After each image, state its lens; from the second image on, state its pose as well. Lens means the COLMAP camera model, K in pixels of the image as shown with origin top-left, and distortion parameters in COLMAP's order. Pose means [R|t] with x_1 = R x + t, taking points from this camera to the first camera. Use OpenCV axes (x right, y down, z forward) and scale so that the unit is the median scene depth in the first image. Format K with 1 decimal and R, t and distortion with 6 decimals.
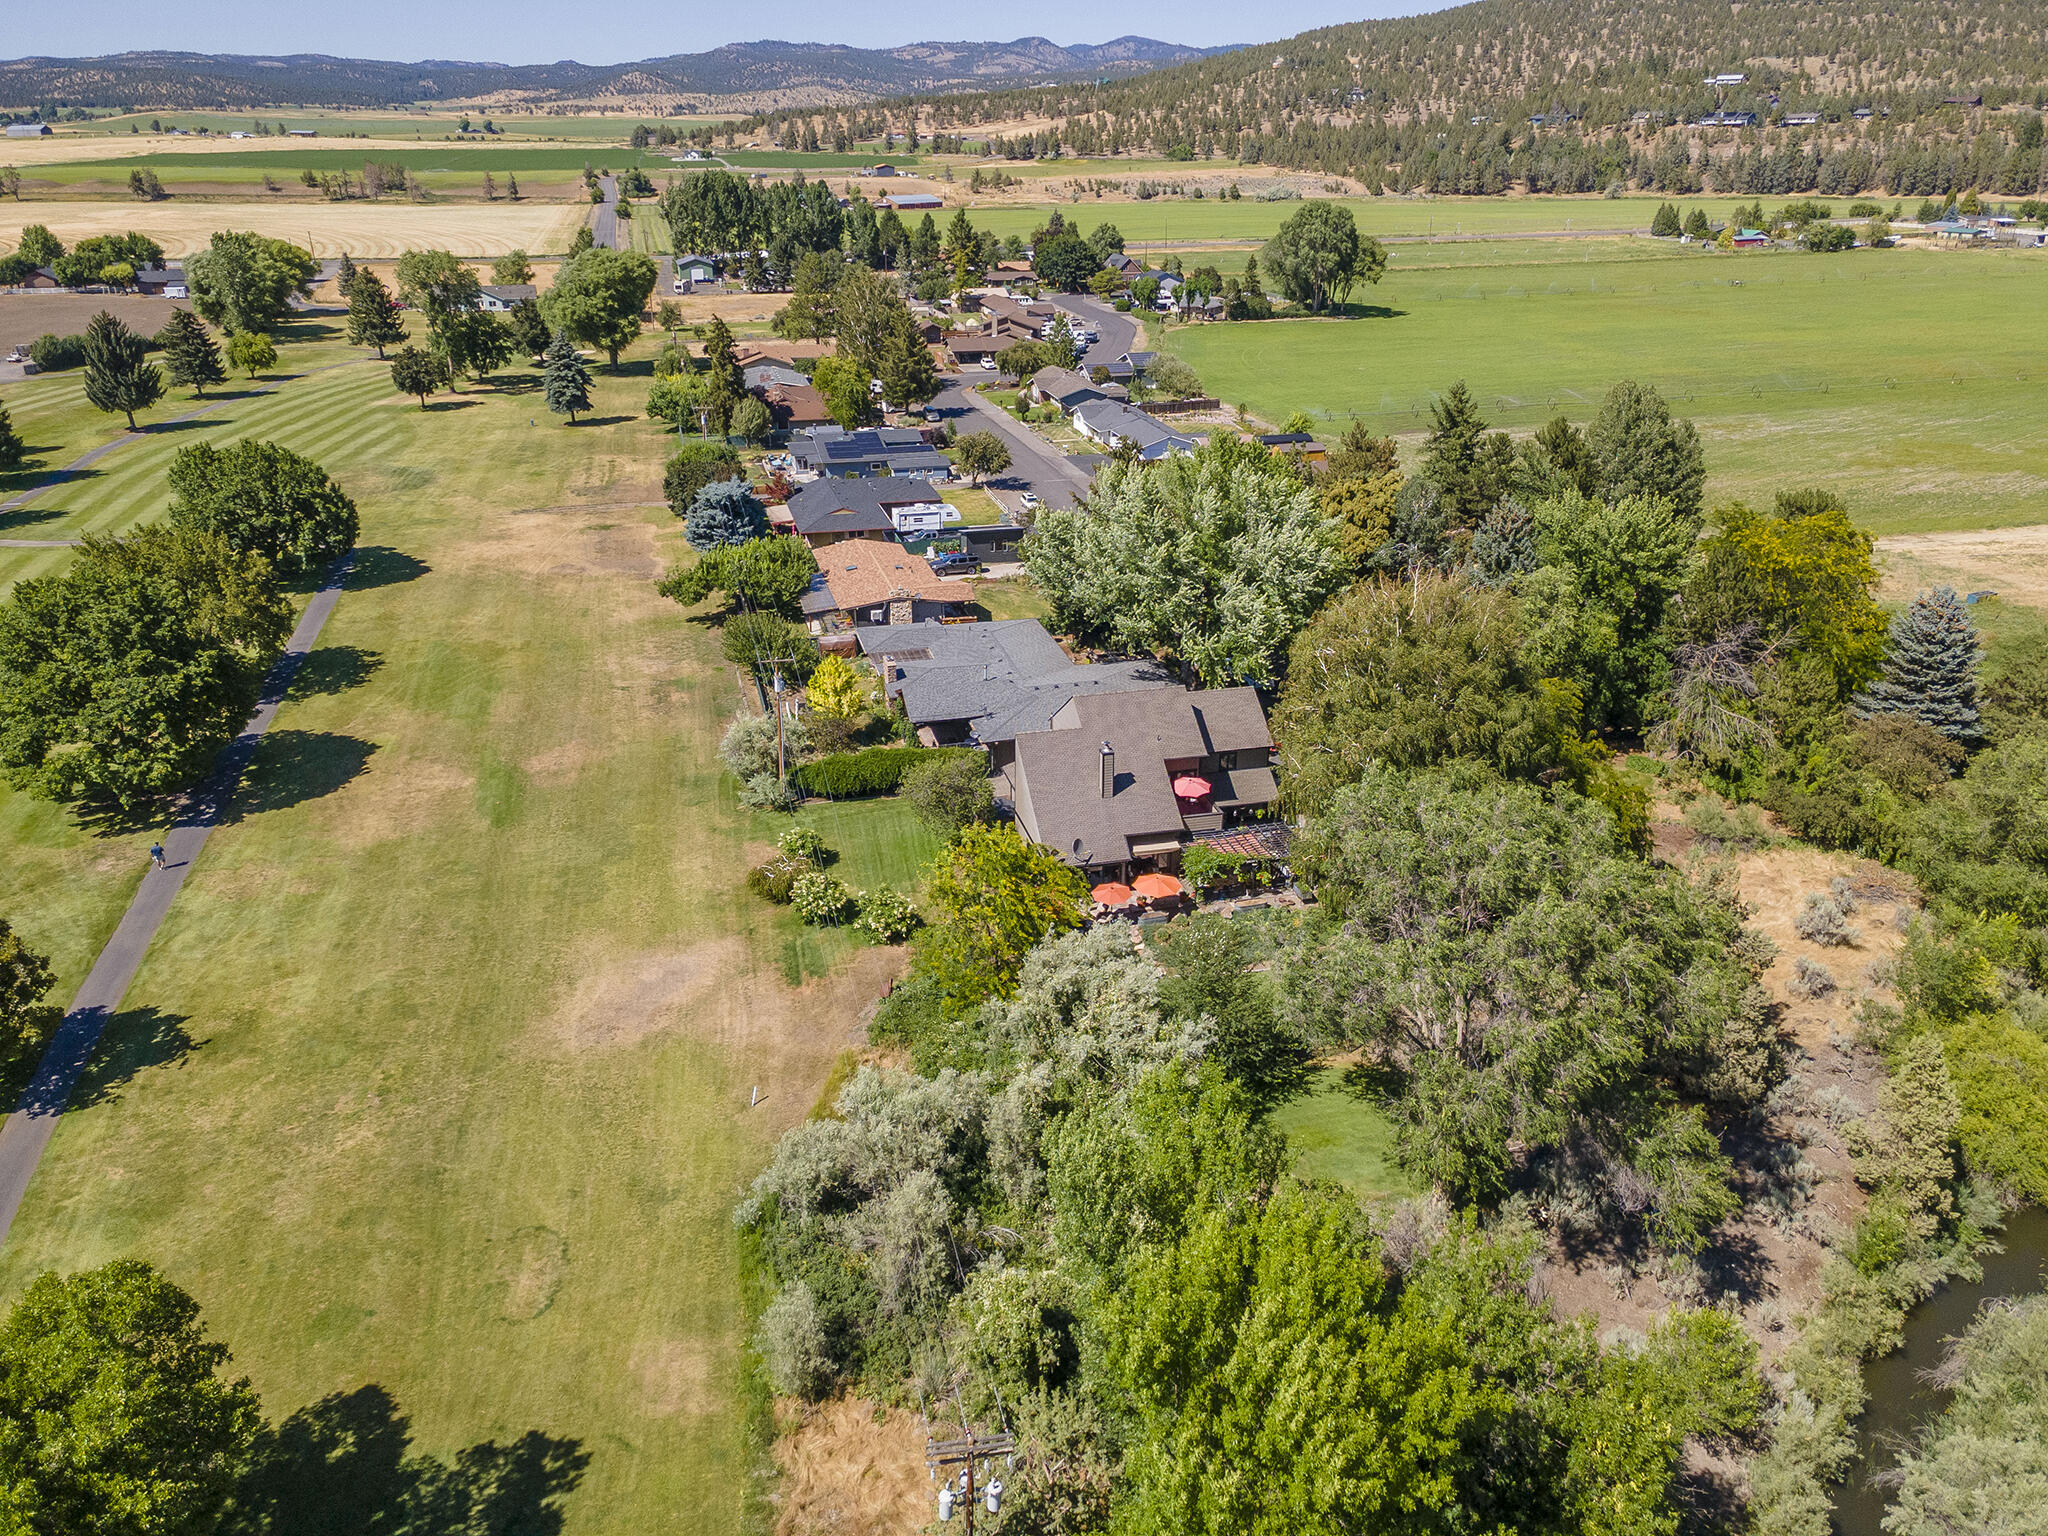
lens RADIAL K [[1481.1, 0, 1031.4], [0, 1481.1, 767.0], [0, 0, 1]] dist [0.039395, 0.005336]
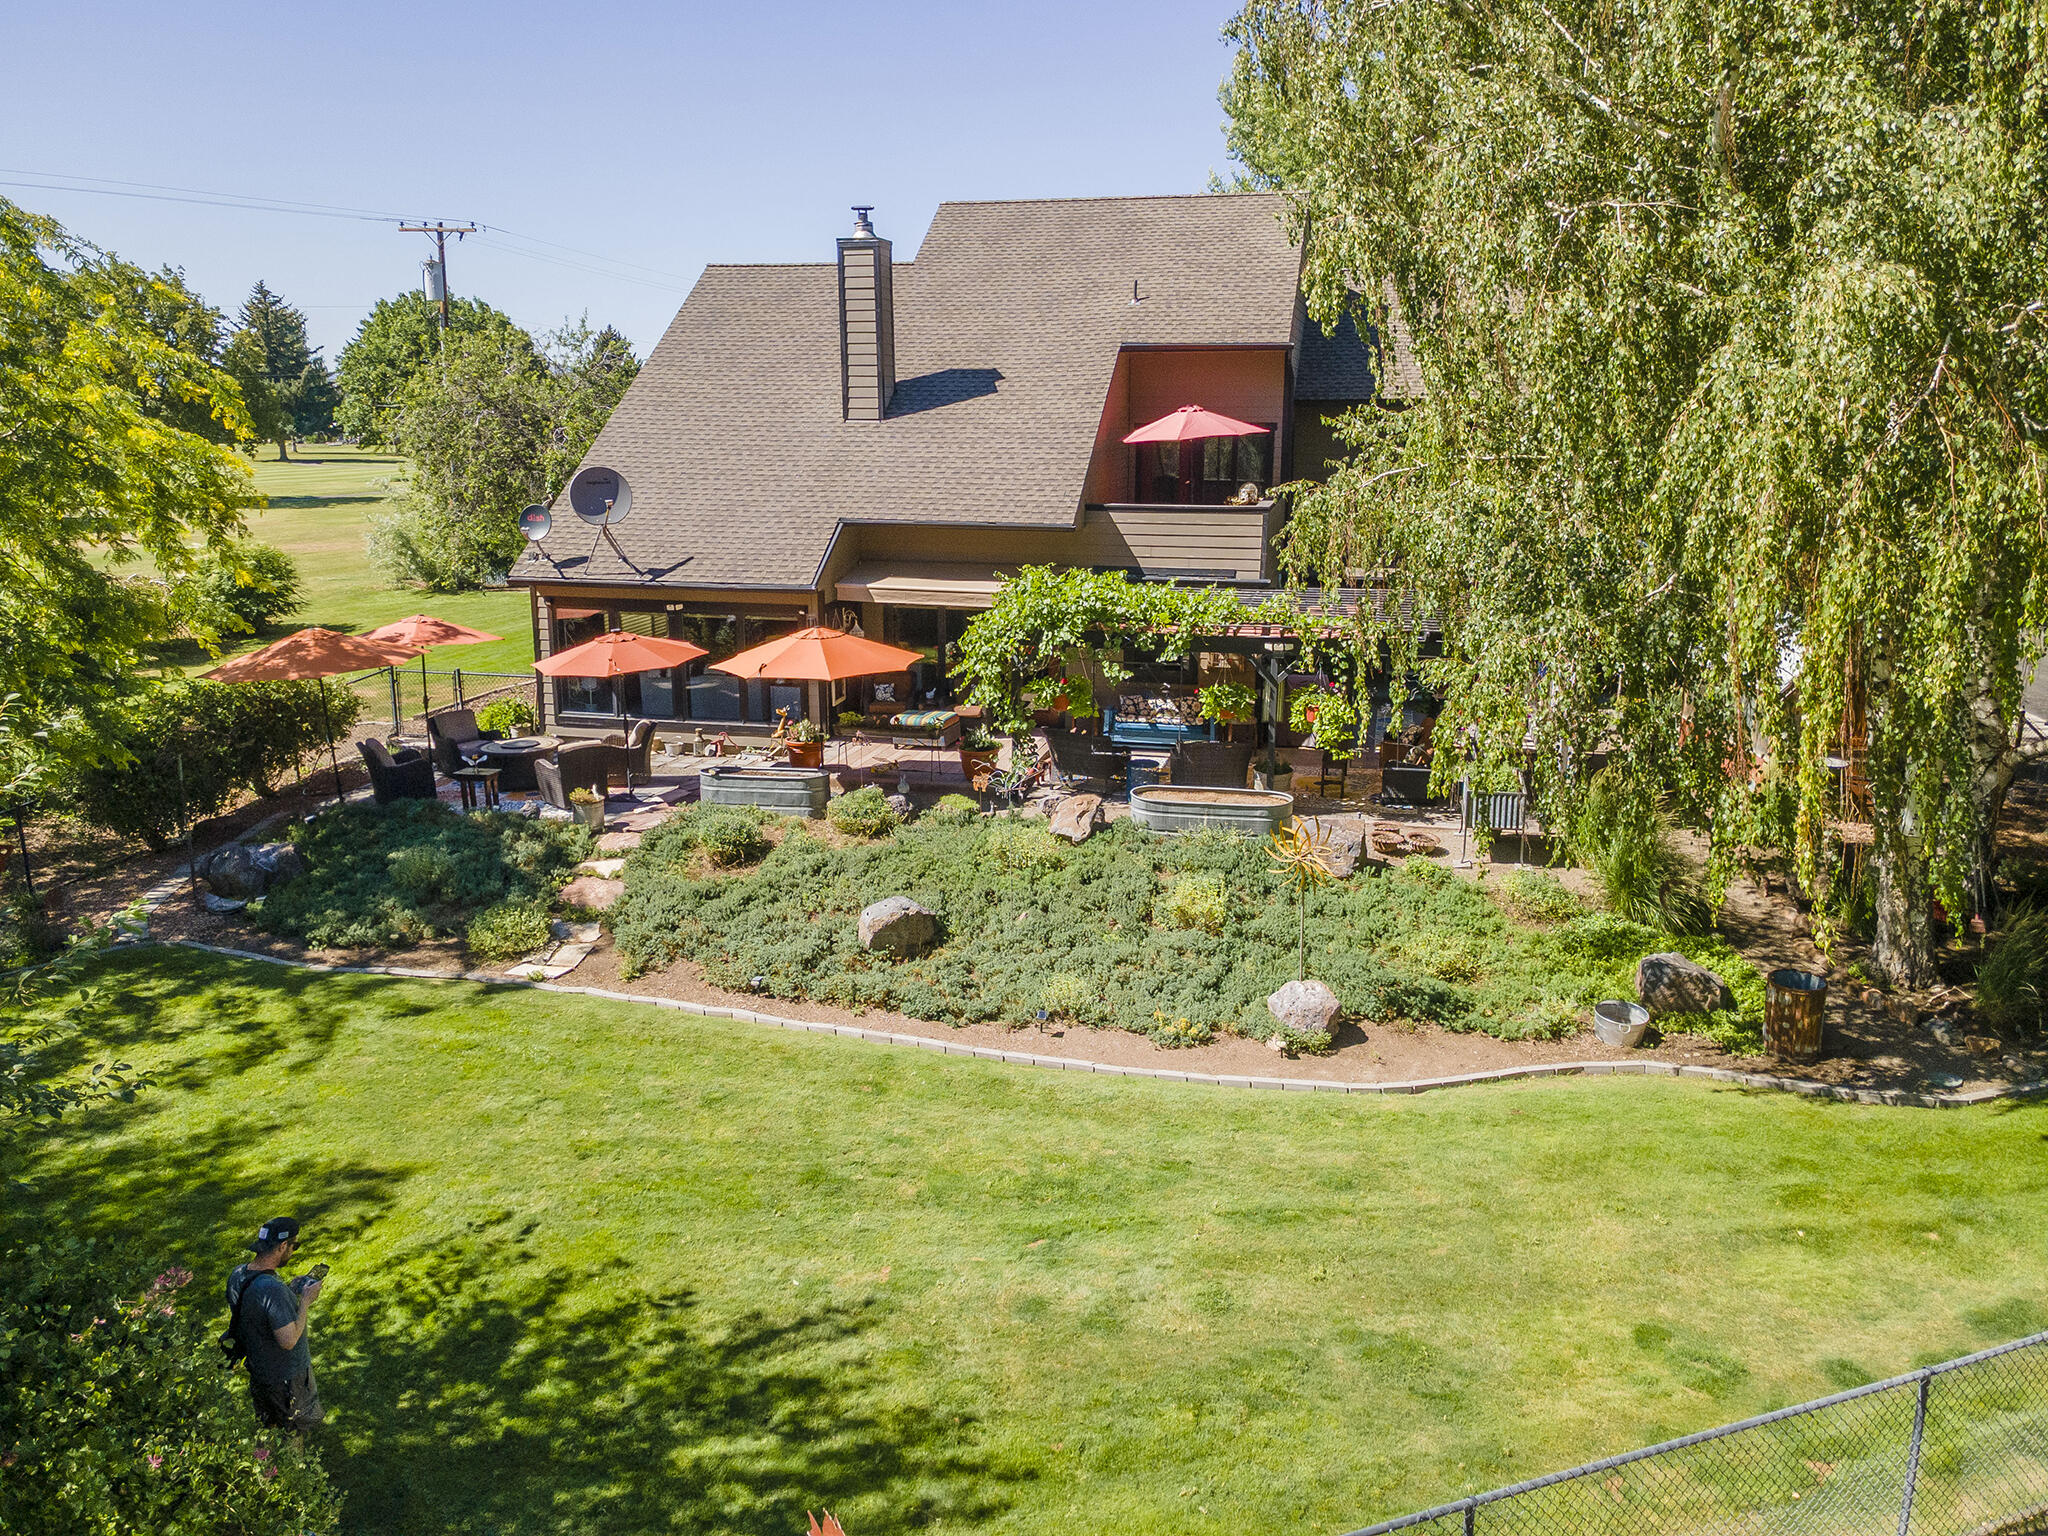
lens RADIAL K [[1485.9, 0, 1033.2], [0, 1485.9, 763.6], [0, 0, 1]] dist [0.030136, 0.006863]
pose [[0.887243, 0.106398, -0.448864, 0.158513], [-0.182869, 0.974439, -0.130488, 0.085052], [0.423507, 0.197858, 0.884022, 0.568267]]
